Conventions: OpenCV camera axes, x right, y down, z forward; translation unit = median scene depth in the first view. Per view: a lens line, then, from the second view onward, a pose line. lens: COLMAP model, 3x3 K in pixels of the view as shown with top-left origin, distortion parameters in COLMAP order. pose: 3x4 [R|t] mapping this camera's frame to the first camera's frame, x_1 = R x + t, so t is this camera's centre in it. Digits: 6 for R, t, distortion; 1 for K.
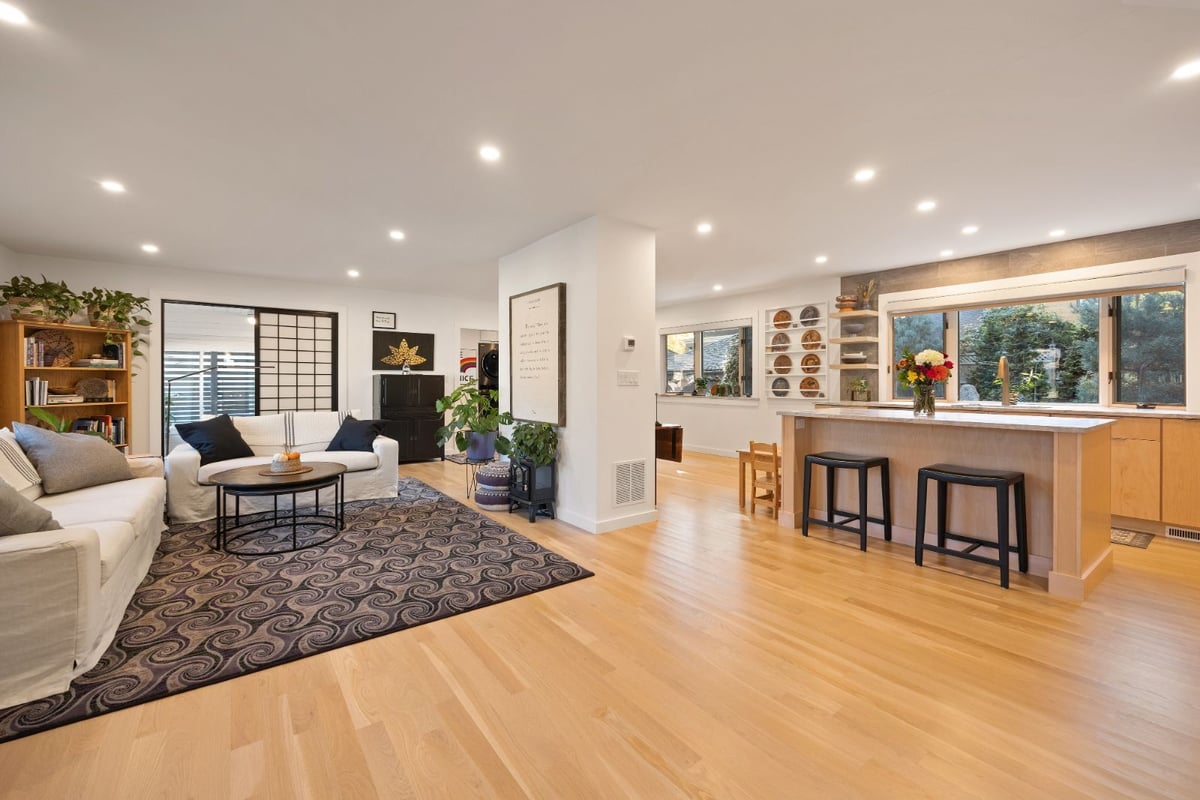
lens RADIAL K [[494.5, 0, 598.7], [0, 494.5, 382.6], [0, 0, 1]] dist [-0.002660, -0.000114]
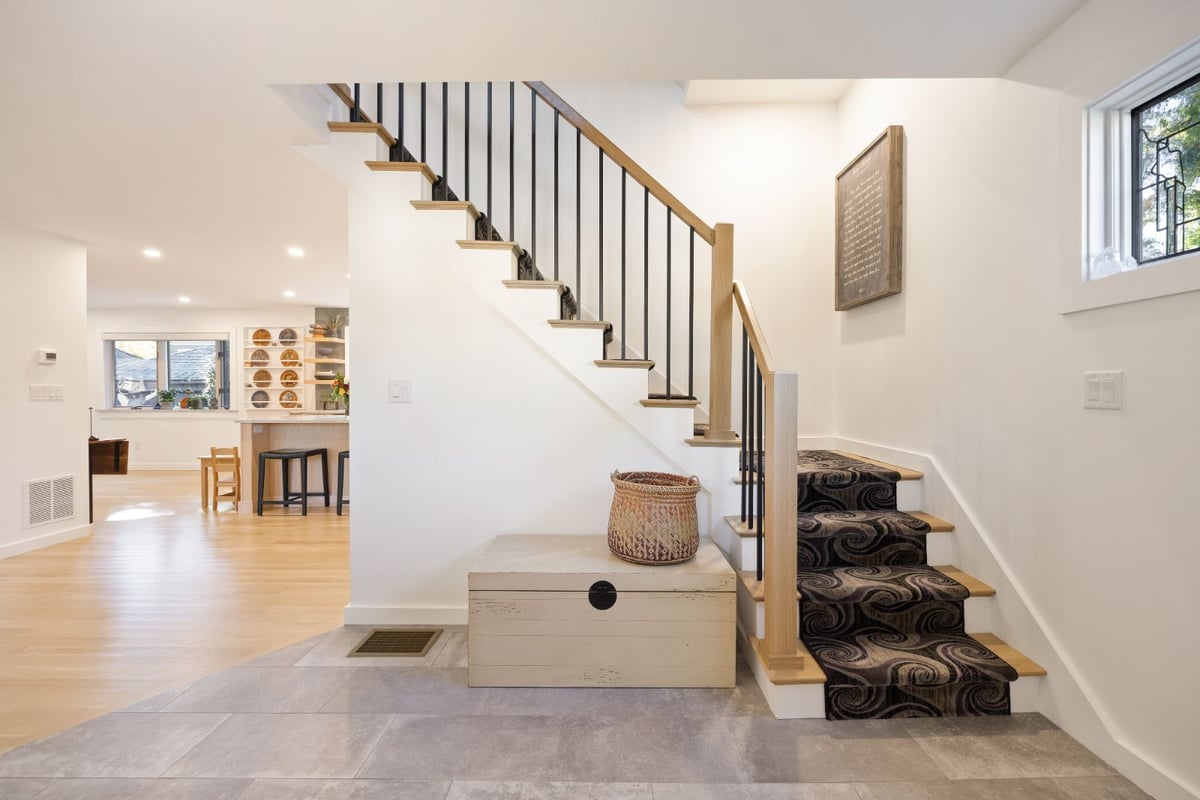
lens RADIAL K [[467.5, 0, 598.0], [0, 467.5, 397.3], [0, 0, 1]] dist [-0.004106, -0.000781]
pose [[0.598766, -0.008957, 0.800874, -0.013974], [0.002417, 0.999953, 0.009376, -0.003853], [-0.800920, -0.003679, 0.598760, -0.267607]]
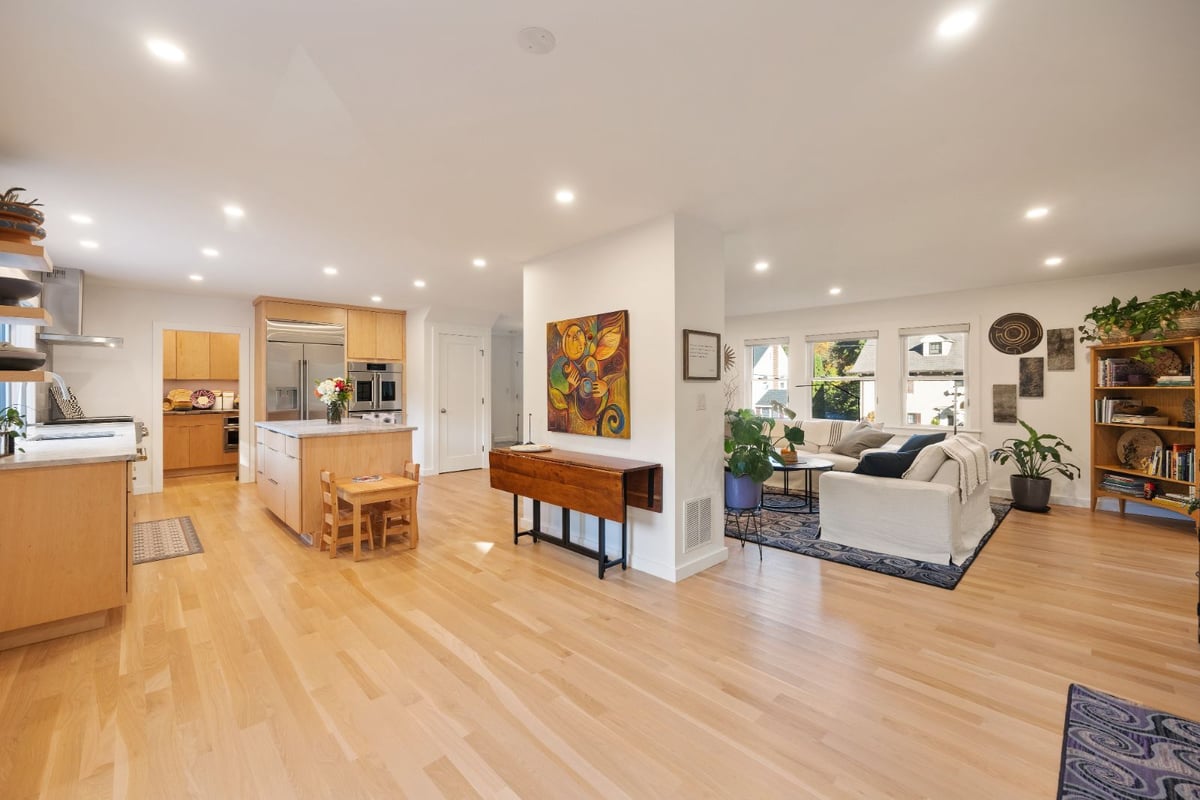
lens RADIAL K [[494.5, 0, 601.4], [0, 494.5, 389.3], [0, 0, 1]] dist [-0.002660, -0.000114]
pose [[-0.991816, -0.001570, -0.127665, 0.062000], [-0.002366, 0.999979, 0.006081, -0.025826], [0.127652, 0.006333, -0.991799, 1.588597]]
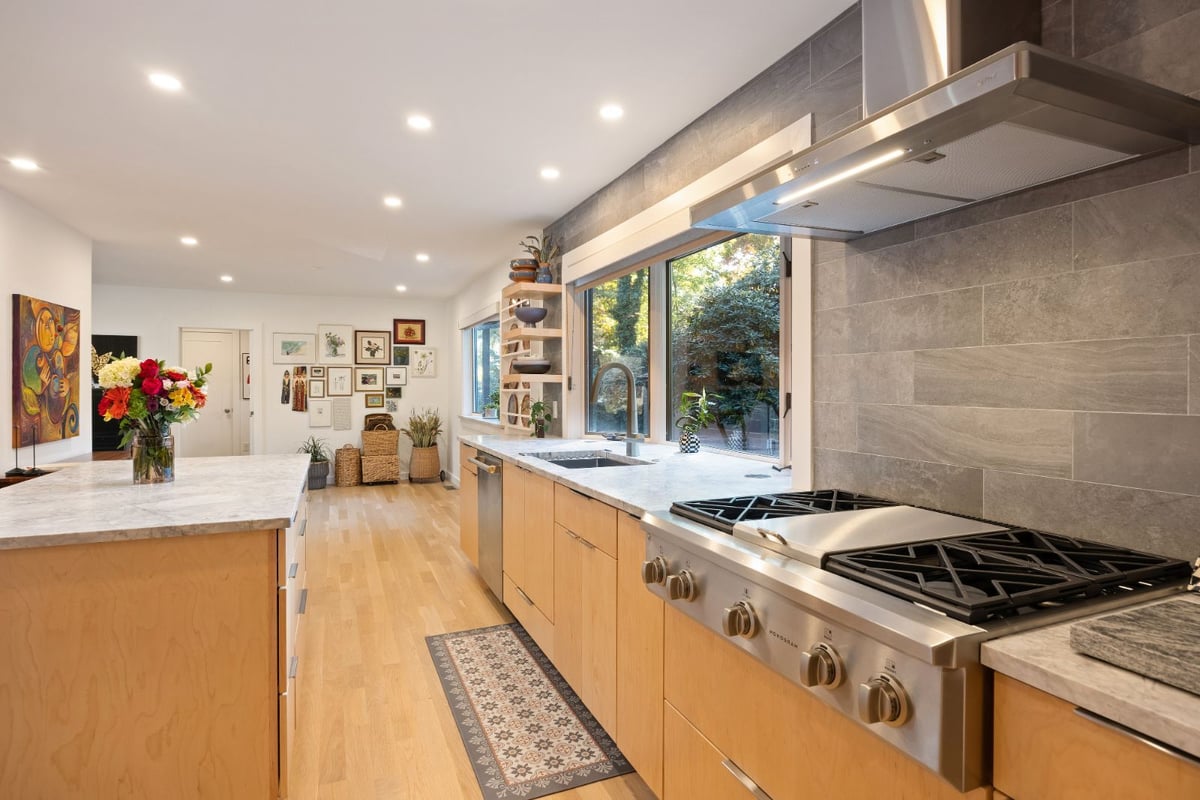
lens RADIAL K [[627.2, 0, 602.7], [0, 627.2, 386.9], [0, 0, 1]] dist [-0.001400, -0.000497]
pose [[0.973126, -0.000286, -0.230272, 0.822917], [-0.000451, 0.999995, -0.003144, -0.020762], [0.230272, 0.003163, 0.973121, 0.300866]]
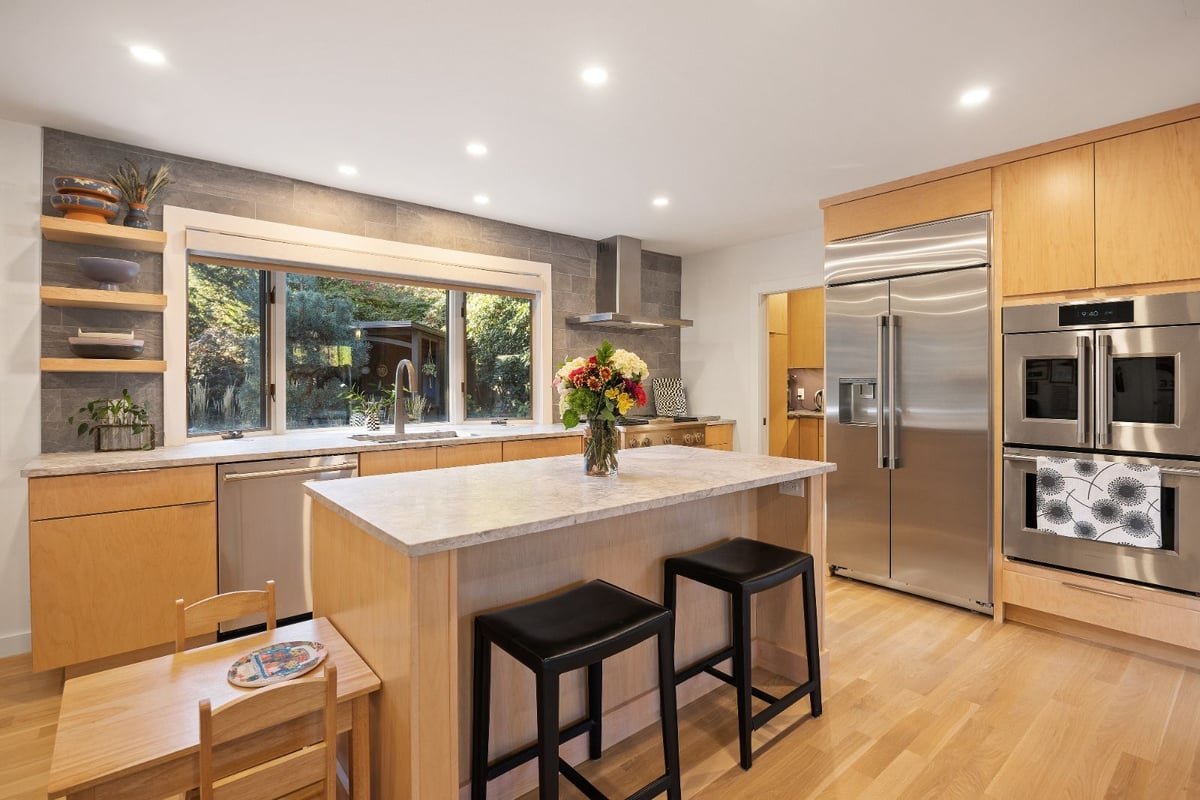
lens RADIAL K [[572.8, 0, 612.7], [0, 572.8, 383.9], [0, 0, 1]] dist [-0.017505, 0.000406]
pose [[-0.066560, -0.005513, 0.997767, 0.035880], [0.003431, 0.999978, 0.005754, -0.019920], [-0.997777, 0.003806, -0.066539, 0.663918]]
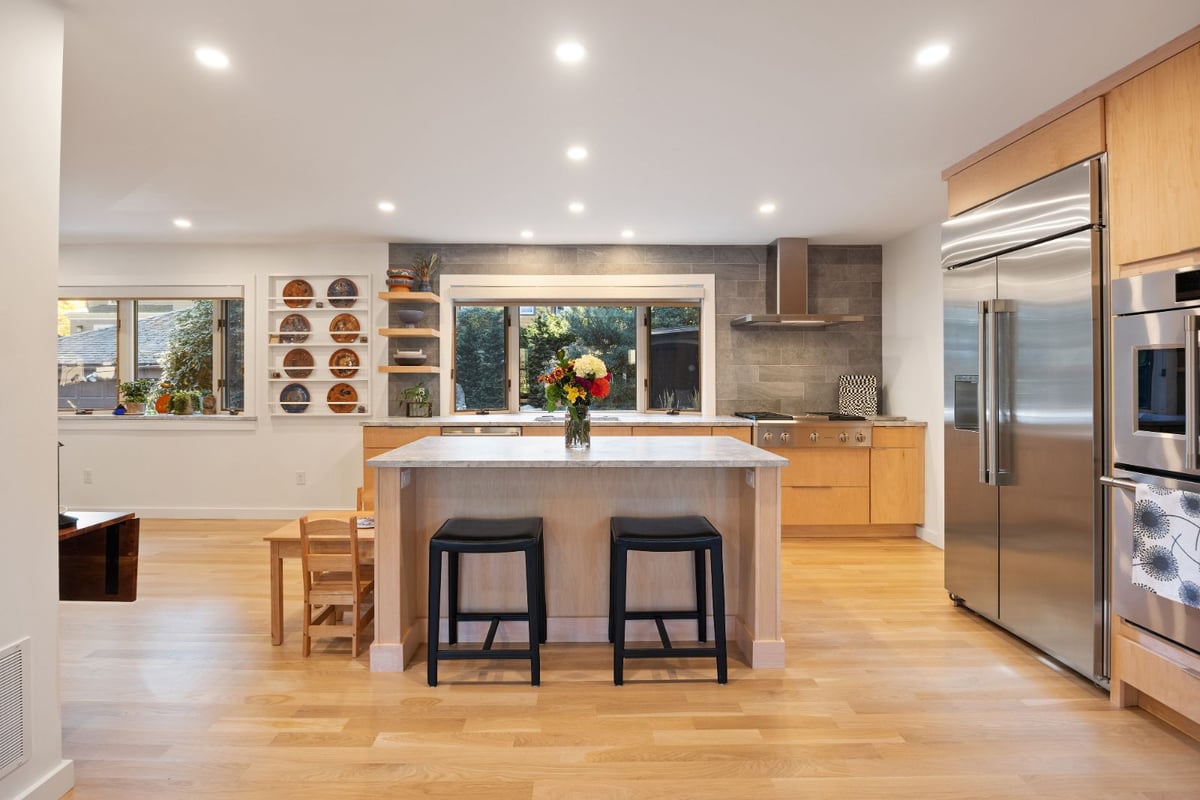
lens RADIAL K [[572.8, 0, 600.4], [0, 572.8, 376.4], [0, 0, 1]] dist [-0.017505, 0.000406]
pose [[0.595845, 0.000857, 0.803099, 0.012258], [0.002573, 0.999992, -0.002976, -0.020142], [-0.803096, 0.003840, 0.595838, 0.297232]]
